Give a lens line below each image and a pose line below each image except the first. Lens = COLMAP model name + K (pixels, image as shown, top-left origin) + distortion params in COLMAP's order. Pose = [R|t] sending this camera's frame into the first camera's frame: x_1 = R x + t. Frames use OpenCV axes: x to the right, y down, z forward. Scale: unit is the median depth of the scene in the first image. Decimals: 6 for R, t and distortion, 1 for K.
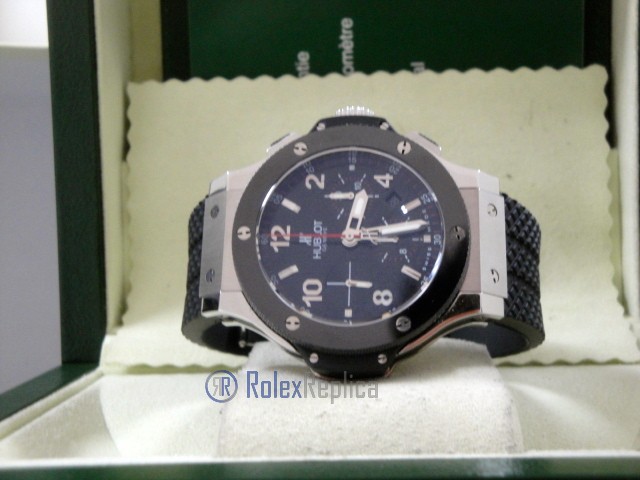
lens RADIAL K [[1002.4, 0, 320.0], [0, 1002.4, 240.0], [0, 0, 1]] dist [-0.004210, 0.693467]
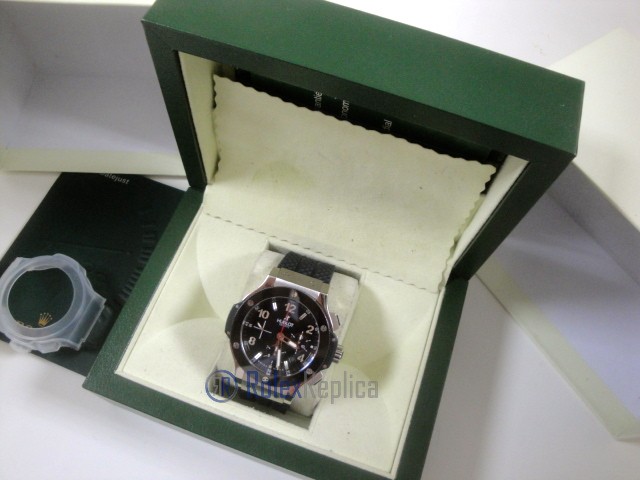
lens RADIAL K [[526.9, 0, 321.4], [0, 526.9, 236.0], [0, 0, 1]] dist [-0.185363, 0.157092]
pose [[-0.278349, 0.960449, 0.007687, -0.232096], [-0.879941, -0.258208, 0.398789, -0.513995], [0.385002, 0.104238, 0.917010, -0.121076]]
